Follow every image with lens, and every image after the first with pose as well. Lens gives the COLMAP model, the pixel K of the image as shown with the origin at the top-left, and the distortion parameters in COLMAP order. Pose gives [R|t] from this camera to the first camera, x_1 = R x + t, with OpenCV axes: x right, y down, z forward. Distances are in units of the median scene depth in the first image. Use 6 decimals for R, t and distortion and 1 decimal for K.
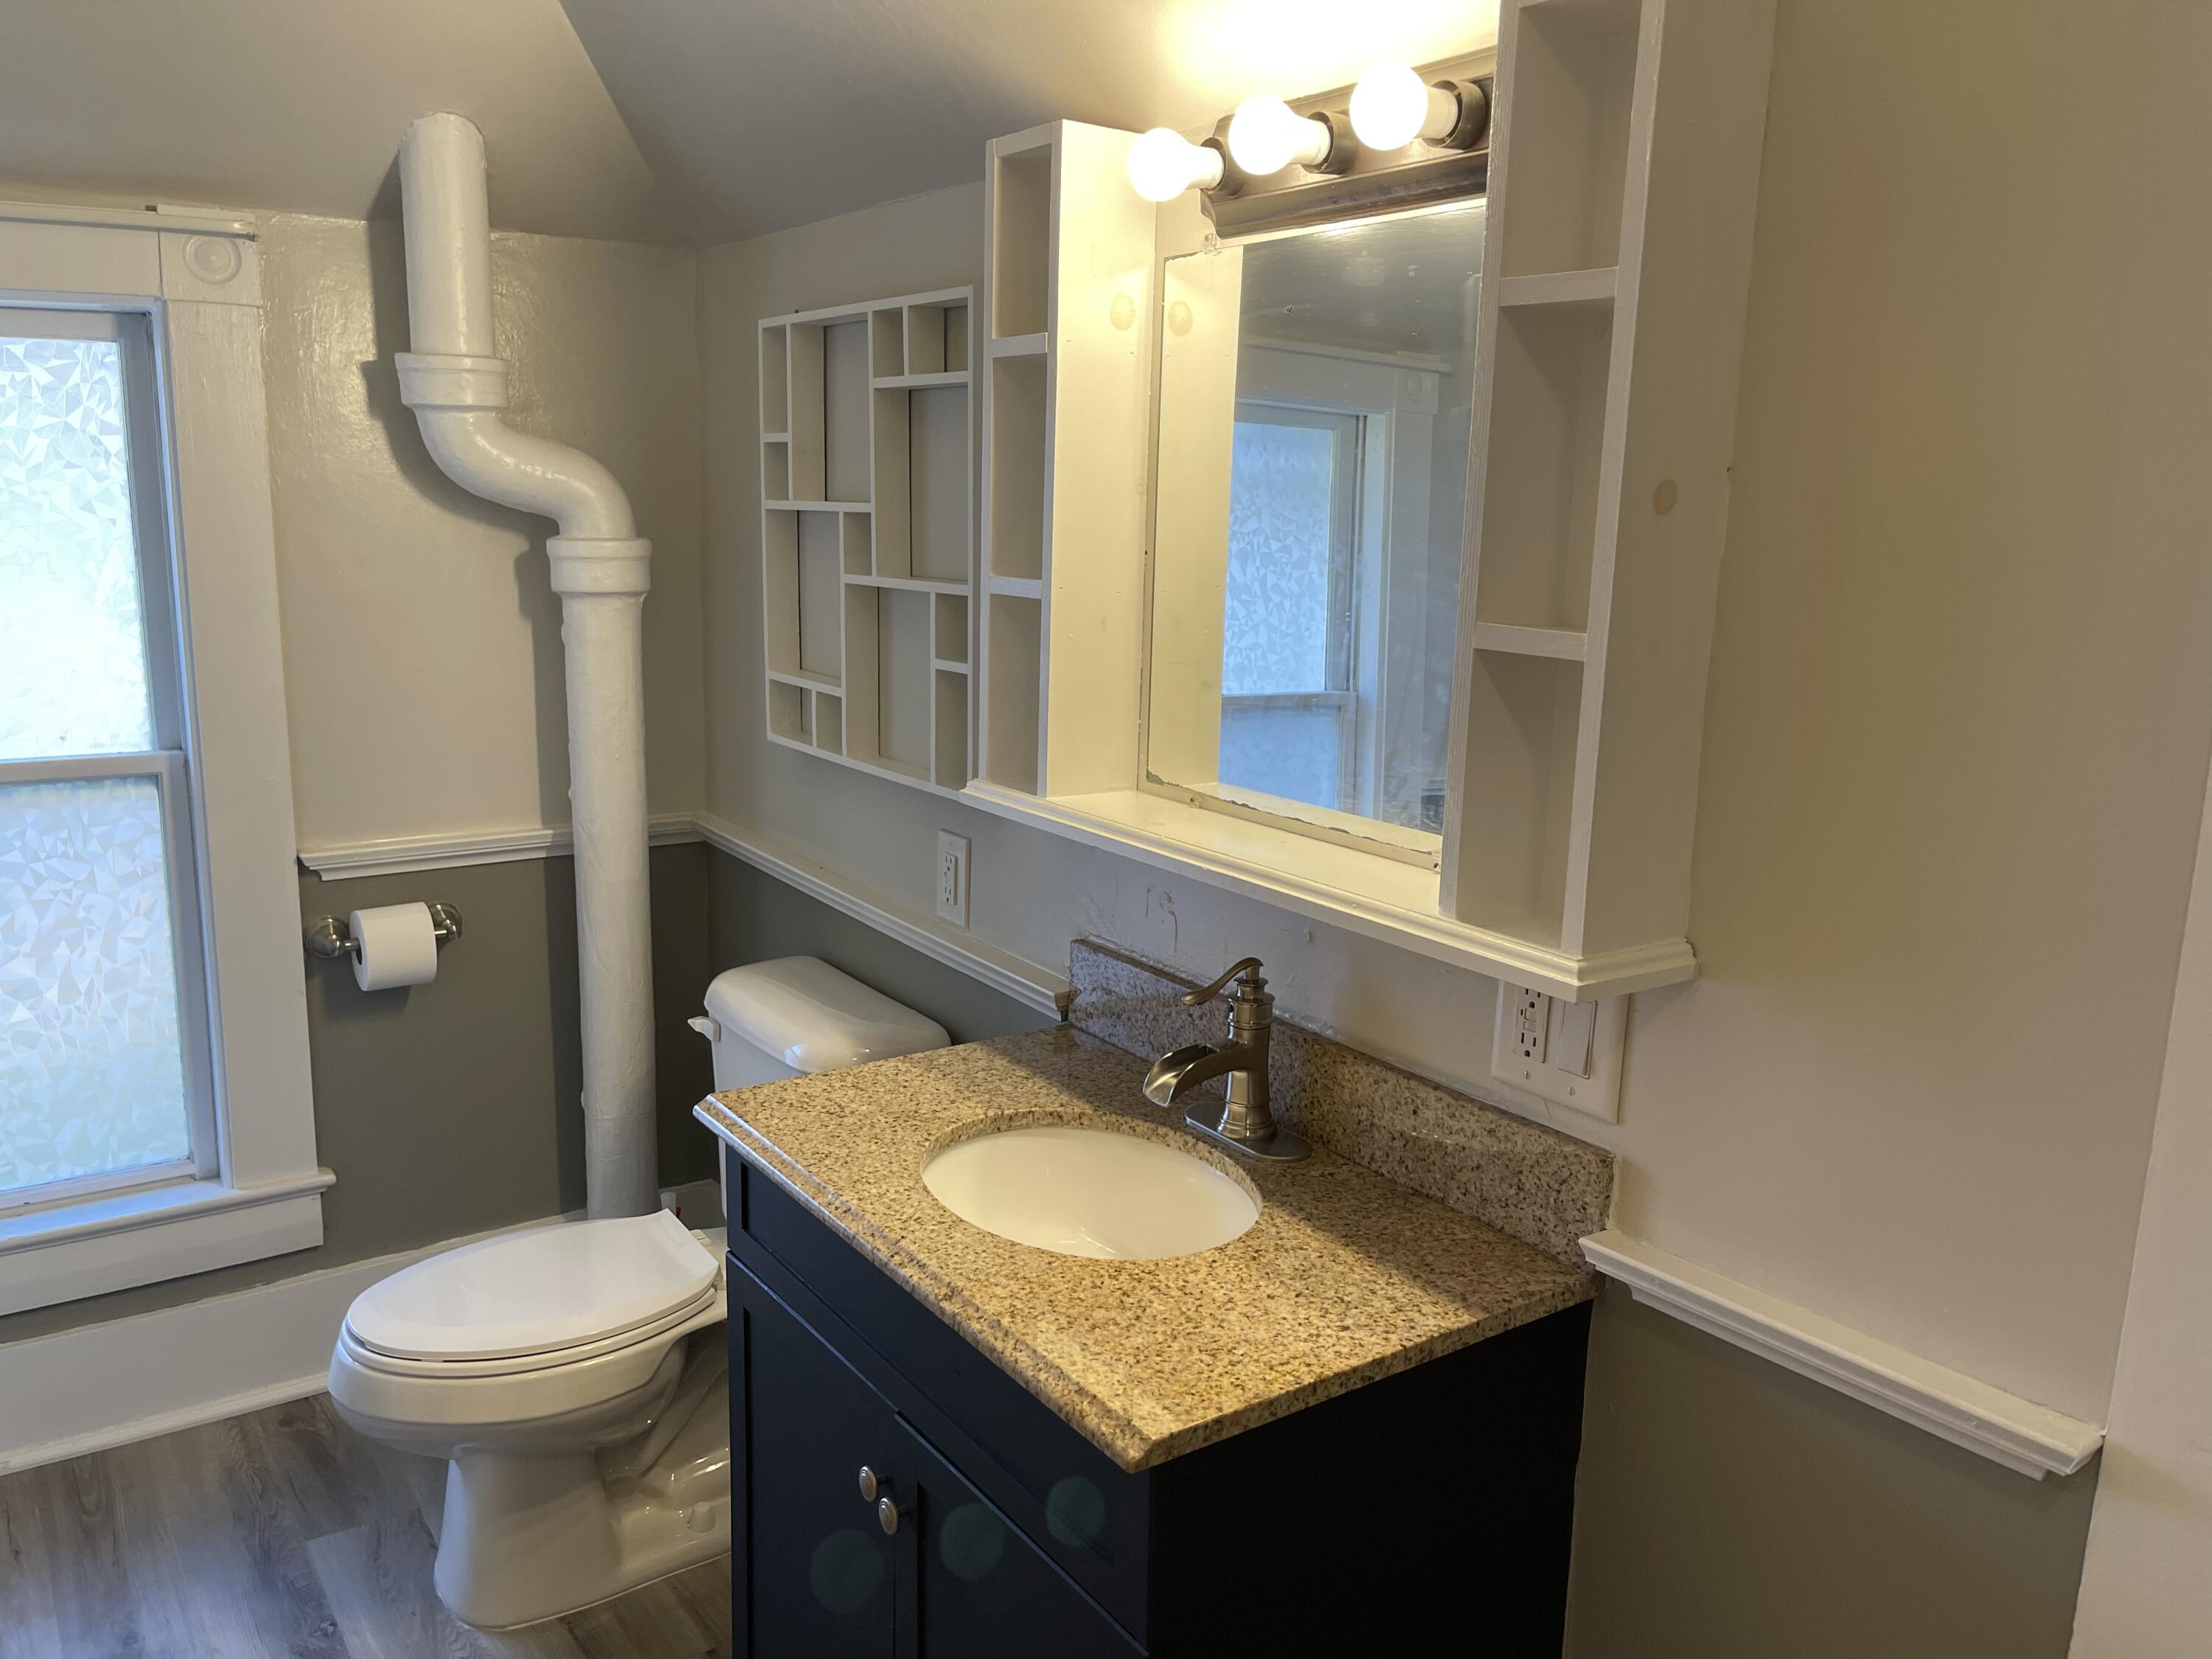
lens RADIAL K [[1686.2, 0, 1118.9], [0, 1686.2, 817.2], [0, 0, 1]] dist [0.049419, -0.060886]
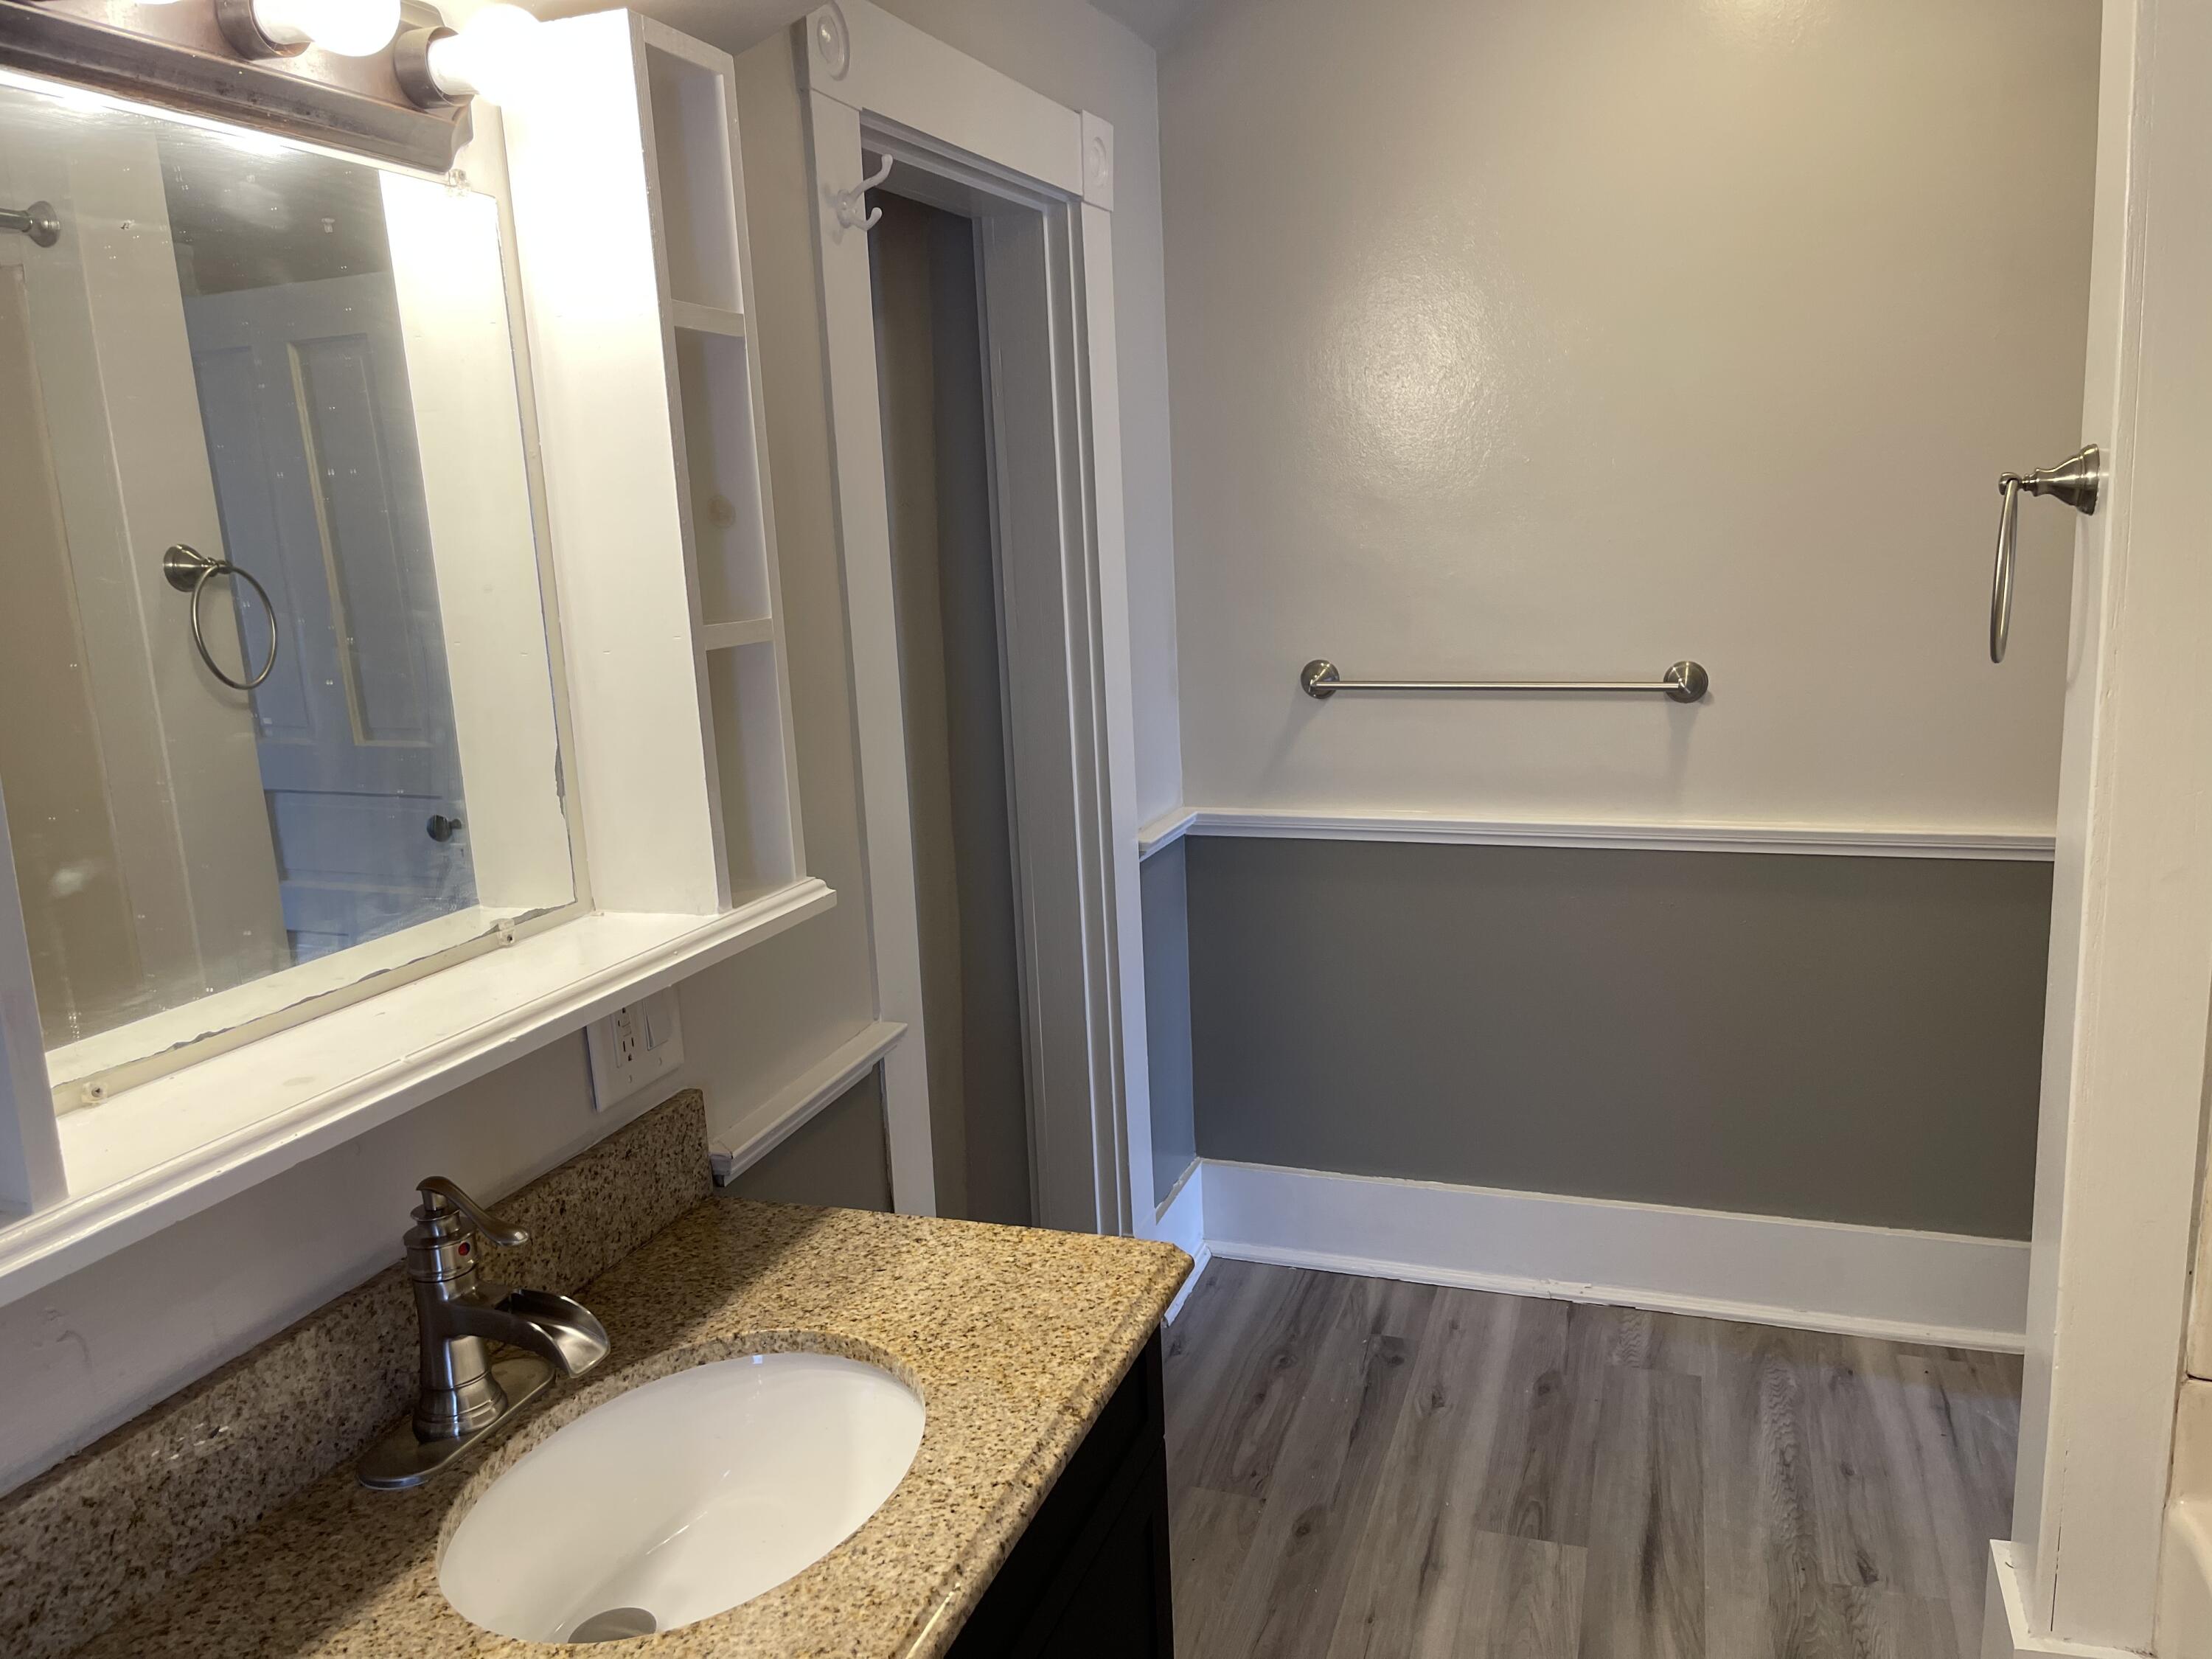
lens RADIAL K [[1686.2, 0, 1118.3], [0, 1686.2, 843.5], [0, 0, 1]] dist [0.049419, -0.060886]
pose [[-0.581863, -0.164809, 0.796413, -0.726233], [0.181739, 0.928140, 0.324849, -0.259531], [-0.792721, 0.333757, -0.510098, 1.258663]]
